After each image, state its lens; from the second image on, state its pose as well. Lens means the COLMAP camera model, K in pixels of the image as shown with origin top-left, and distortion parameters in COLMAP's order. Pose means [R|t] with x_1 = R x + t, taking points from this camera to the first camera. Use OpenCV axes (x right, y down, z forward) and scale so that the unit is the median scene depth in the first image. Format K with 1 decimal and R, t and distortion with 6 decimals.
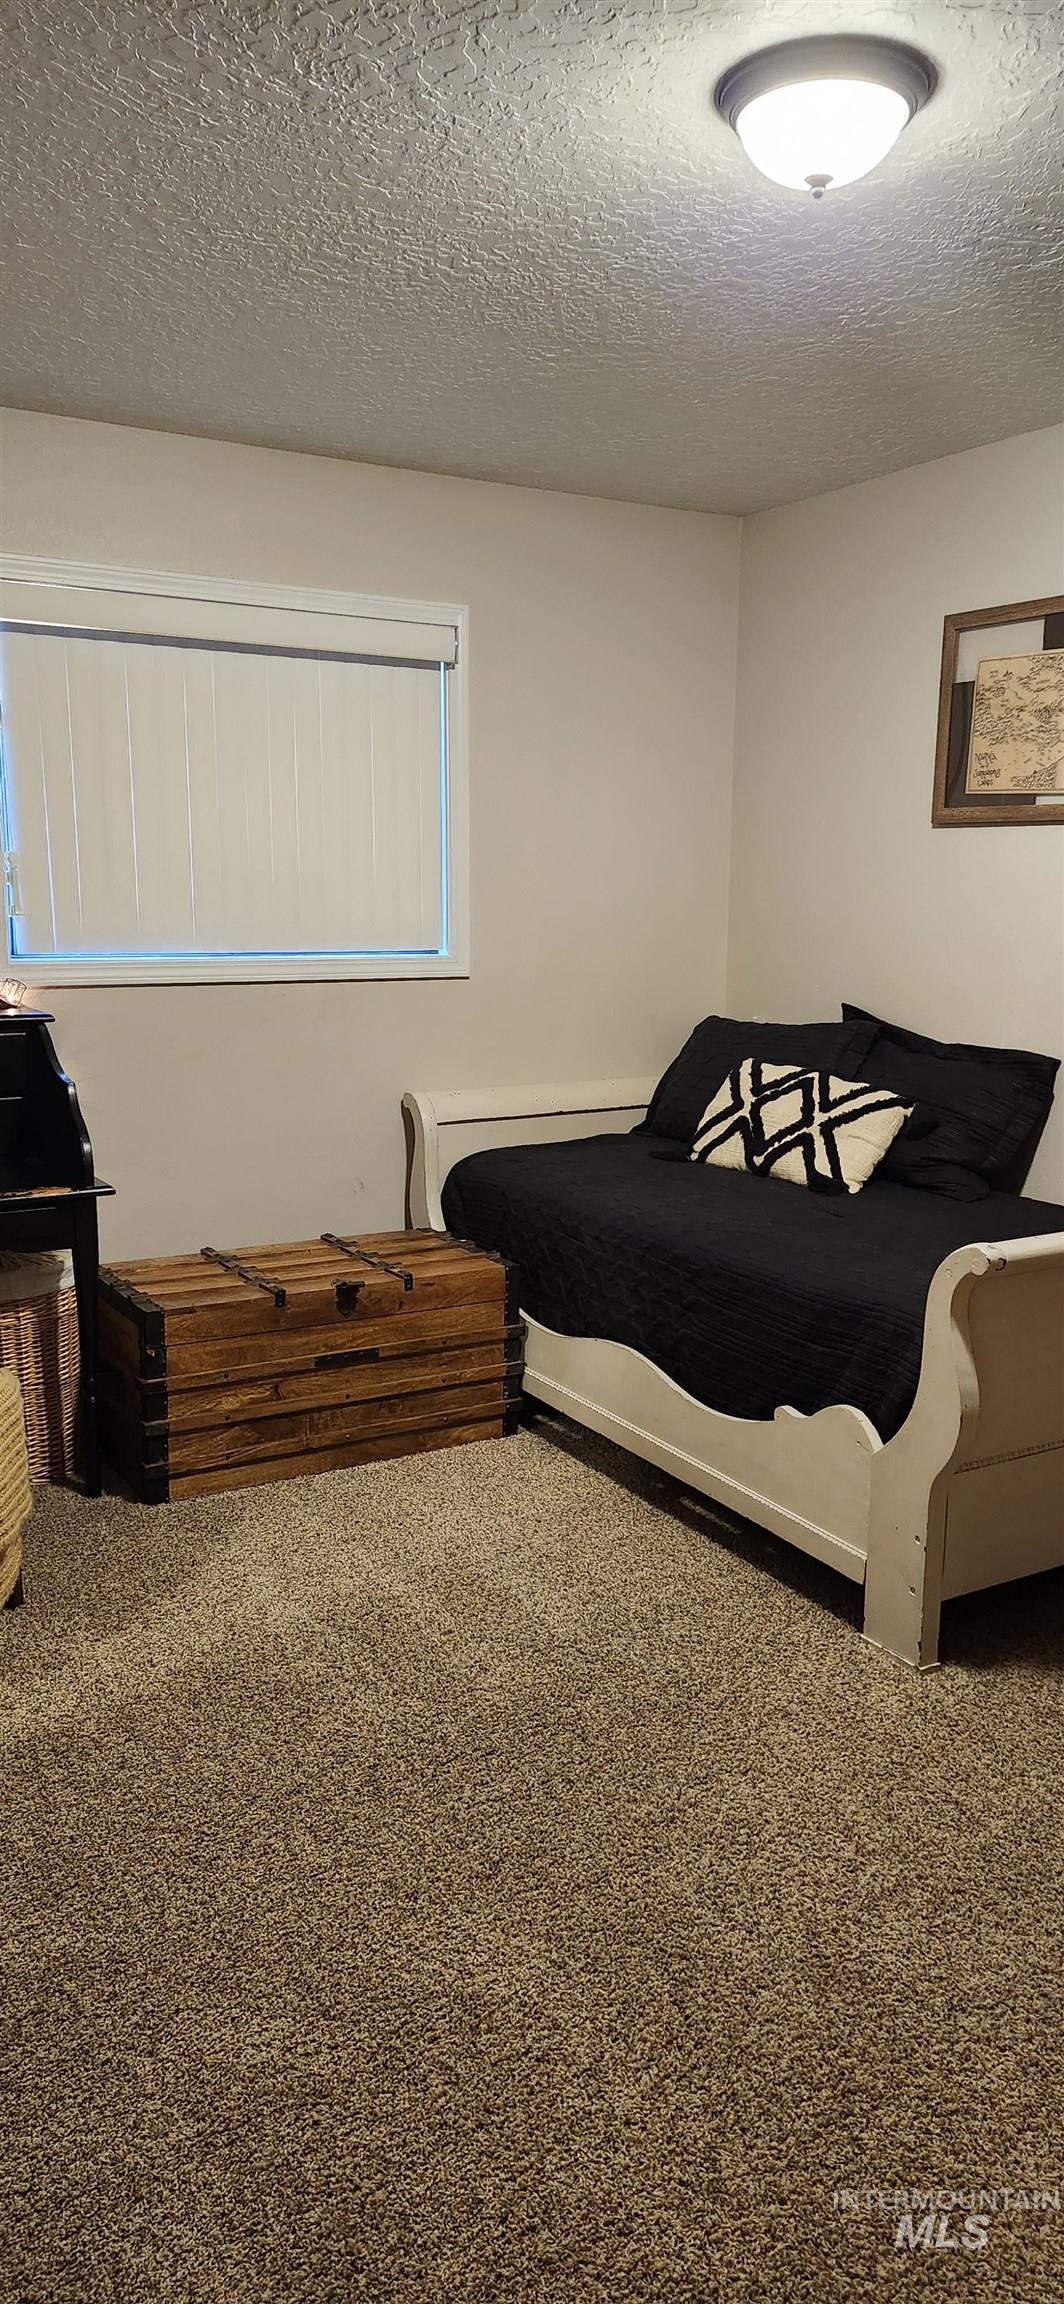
lens RADIAL K [[1597.8, 0, 525.9], [0, 1597.8, 1161.4], [0, 0, 1]] dist [0.026249, -0.018181]
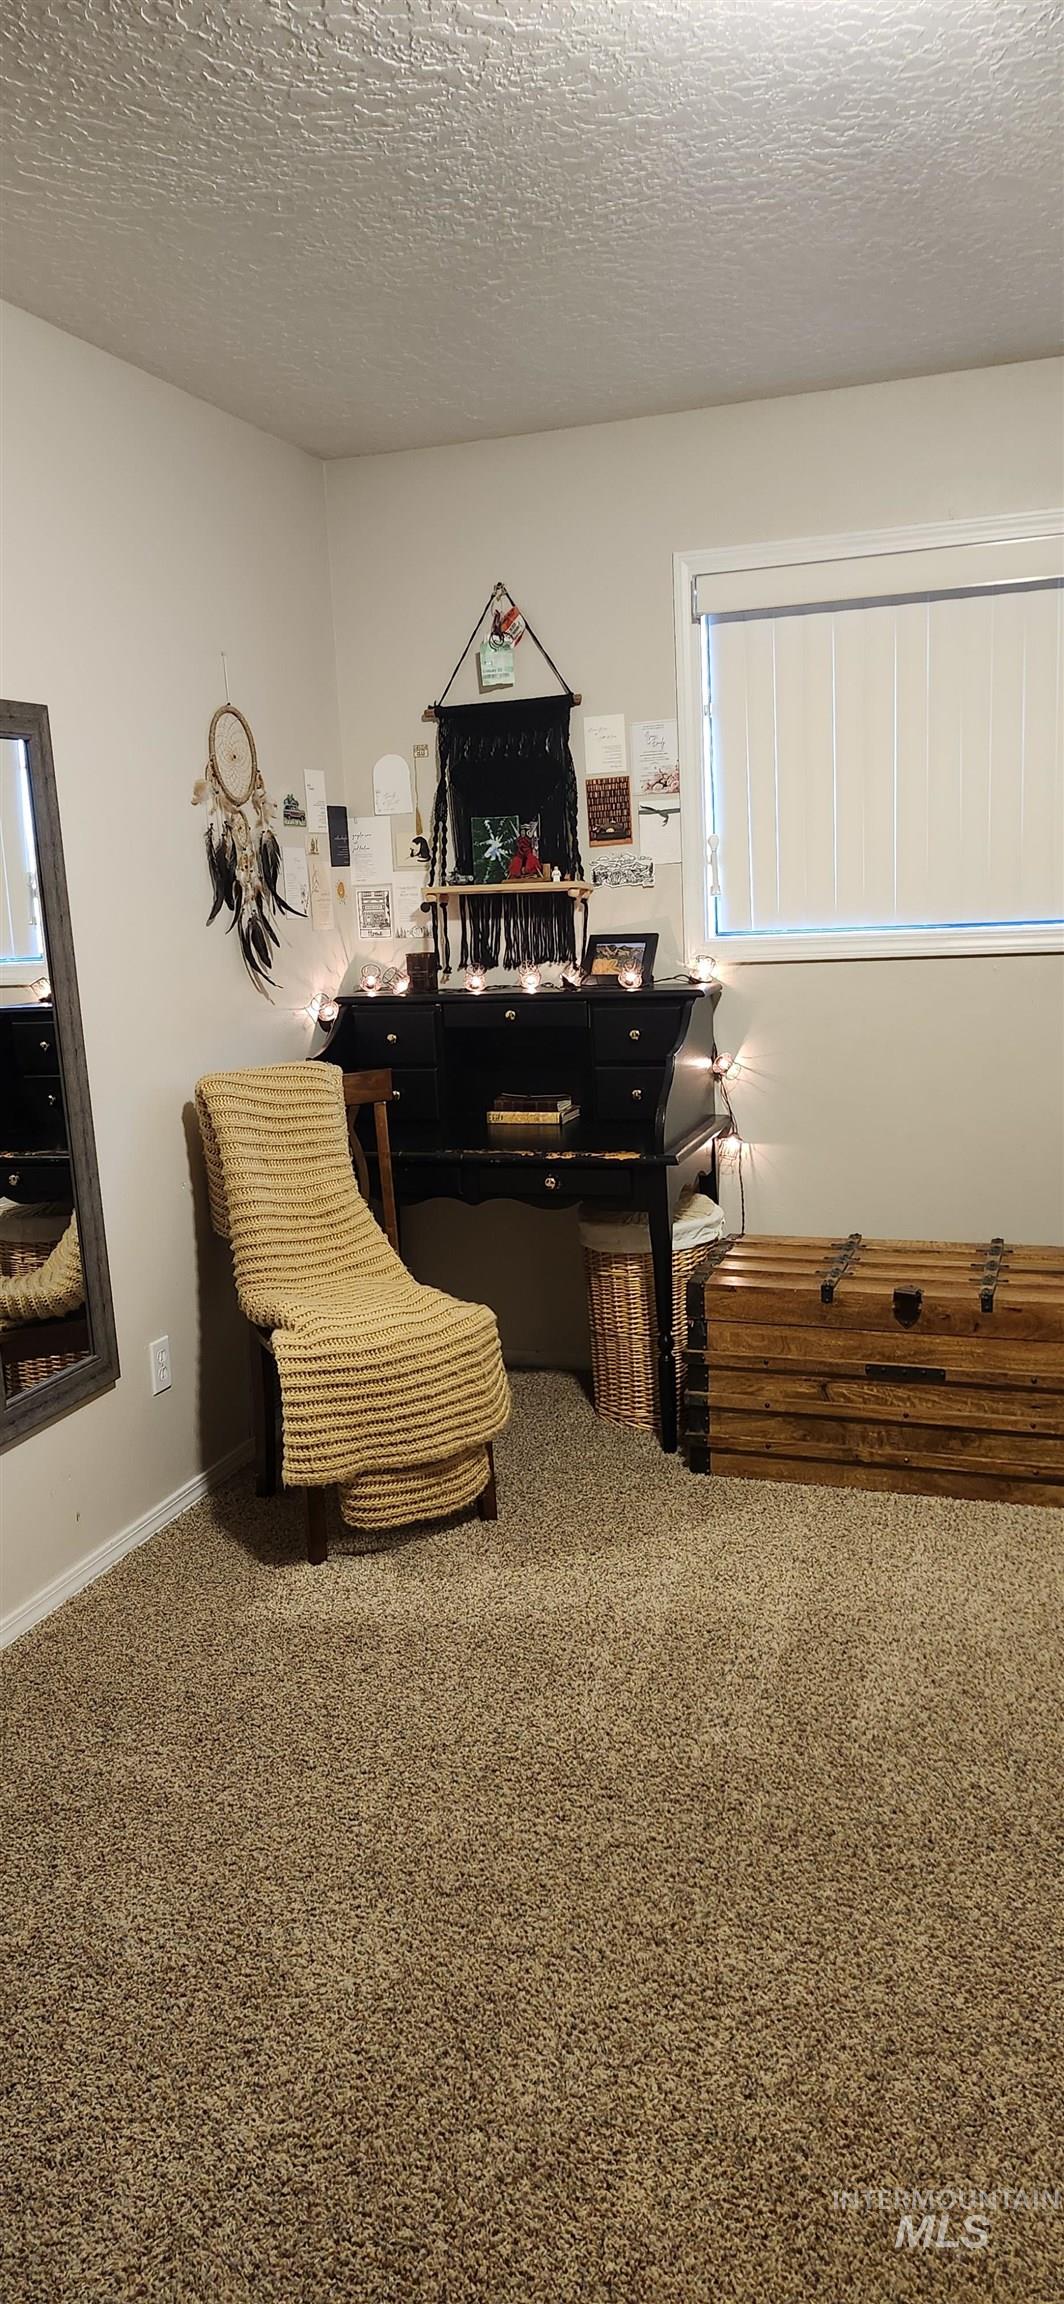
lens RADIAL K [[1597.8, 0, 526.3], [0, 1597.8, 1147.2], [0, 0, 1]] dist [0.026249, -0.018181]
pose [[0.636540, 0.100302, -0.764694, 0.441726], [-0.086230, 0.994546, 0.058672, -0.040367], [0.766408, 0.028592, 0.641717, 0.251350]]
